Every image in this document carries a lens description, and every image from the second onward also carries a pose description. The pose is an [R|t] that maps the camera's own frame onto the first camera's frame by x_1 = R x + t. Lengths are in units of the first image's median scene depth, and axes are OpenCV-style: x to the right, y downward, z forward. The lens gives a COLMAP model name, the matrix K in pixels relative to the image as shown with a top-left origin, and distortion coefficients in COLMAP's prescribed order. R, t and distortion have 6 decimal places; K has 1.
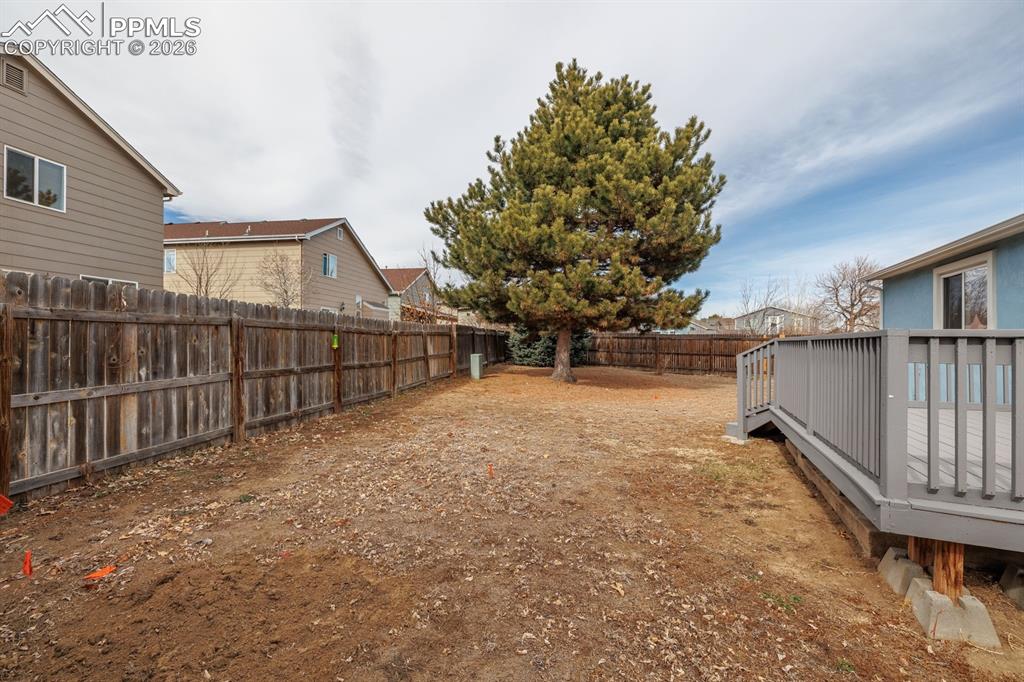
lens RADIAL K [[428.9, 0, 511.2], [0, 428.9, 338.9], [0, 0, 1]] dist [0.001113, -0.000817]
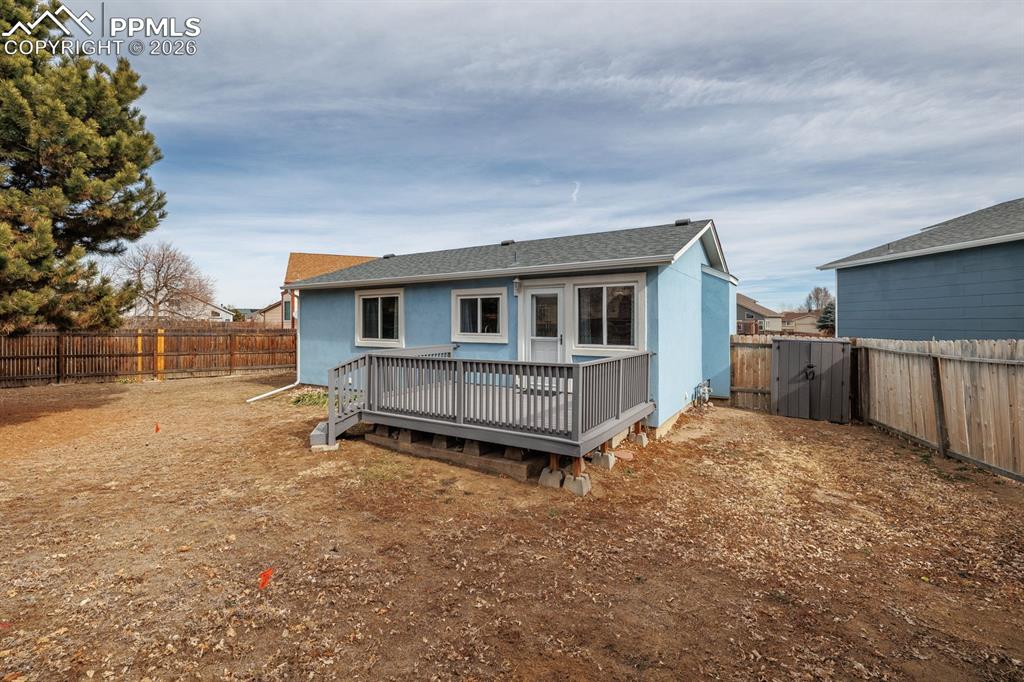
lens RADIAL K [[428.9, 0, 518.9], [0, 428.9, 323.1], [0, 0, 1]] dist [0.001113, -0.000817]
pose [[0.136947, 0.000862, 0.990578, -0.259647], [-0.008317, 0.999965, 0.000279, -0.044616], [-0.990543, -0.008277, 0.136949, 0.196012]]
